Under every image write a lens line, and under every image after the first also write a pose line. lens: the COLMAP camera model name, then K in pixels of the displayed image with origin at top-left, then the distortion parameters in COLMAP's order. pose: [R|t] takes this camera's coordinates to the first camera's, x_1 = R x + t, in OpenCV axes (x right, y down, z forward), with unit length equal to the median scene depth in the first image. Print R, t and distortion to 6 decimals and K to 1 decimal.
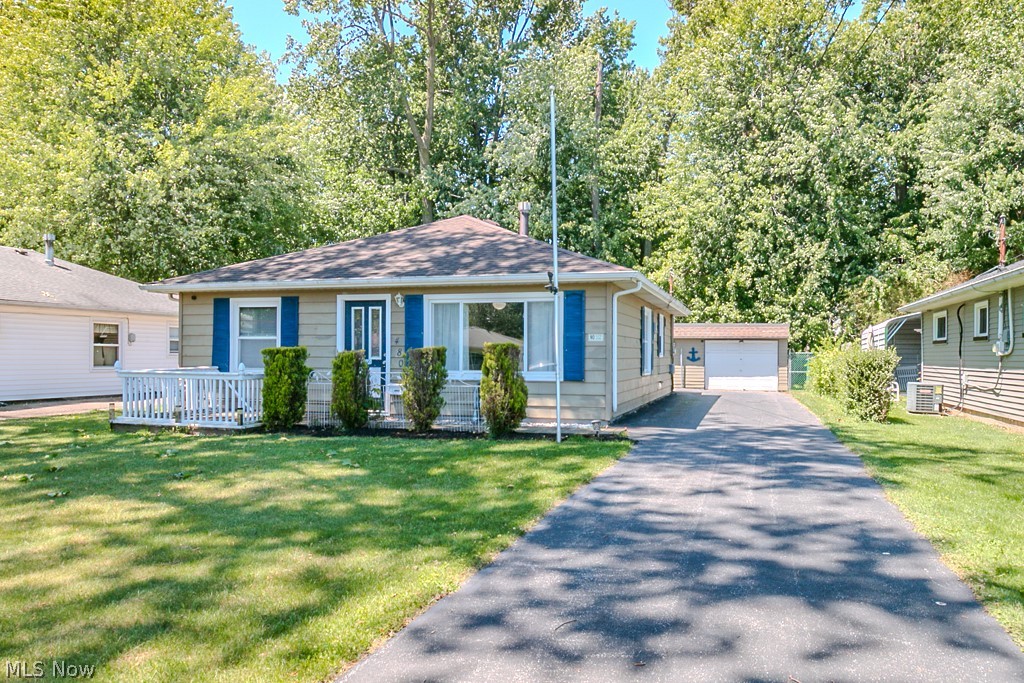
lens RADIAL K [[648.6, 0, 511.8], [0, 648.6, 340.4], [0, 0, 1]] dist [-0.000344, 0.000086]
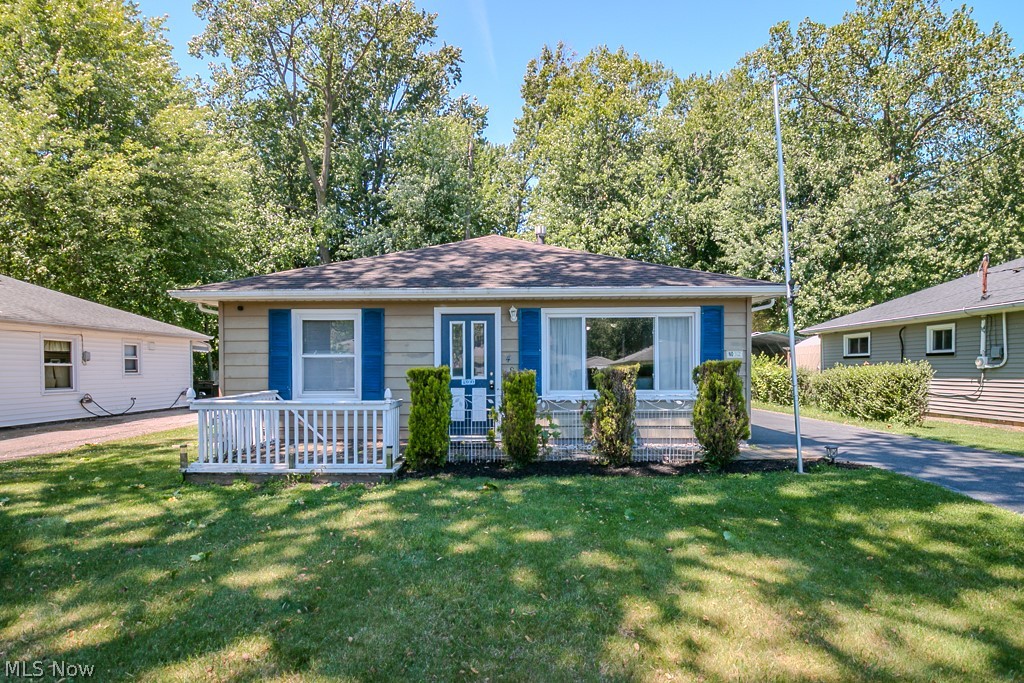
lens RADIAL K [[518.0, 0, 512.1], [0, 518.0, 351.1], [0, 0, 1]] dist [-0.007488, -0.001517]
pose [[0.969767, -0.002092, 0.244024, -0.331564], [0.004566, 0.999944, -0.009571, -0.002687], [-0.243990, 0.010396, 0.969722, 0.280246]]
